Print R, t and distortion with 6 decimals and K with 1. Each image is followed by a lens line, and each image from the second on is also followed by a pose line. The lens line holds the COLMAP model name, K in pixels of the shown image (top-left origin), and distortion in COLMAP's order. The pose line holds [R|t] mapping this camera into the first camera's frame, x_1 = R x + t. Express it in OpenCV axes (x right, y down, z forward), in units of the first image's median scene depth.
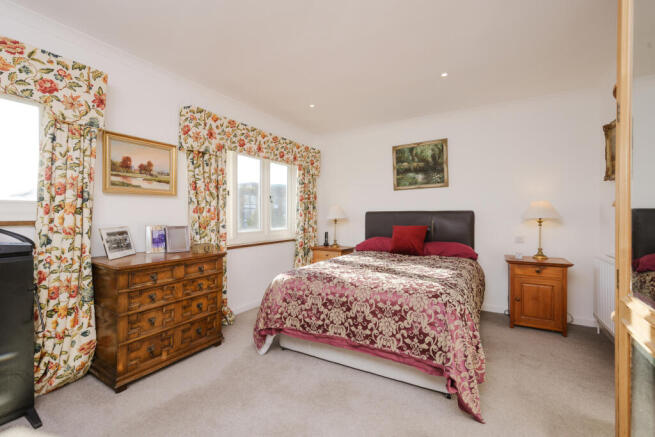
lens RADIAL K [[286.7, 0, 329.2], [0, 286.7, 217.8], [0, 0, 1]] dist [-0.003511, -0.000223]
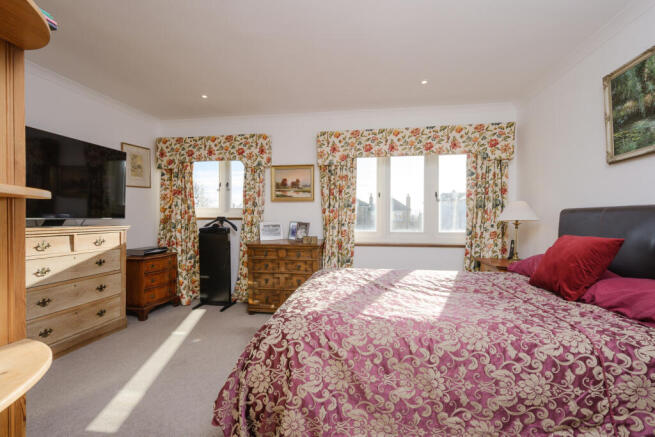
lens RADIAL K [[291.2, 0, 331.1], [0, 291.2, 216.9], [0, 0, 1]] dist [0.000255, -0.000004]
pose [[0.361350, 0.002455, -0.932427, 0.758186], [-0.011407, 0.999933, -0.001788, 0.001597], [0.932360, 0.011282, 0.361354, 0.548131]]
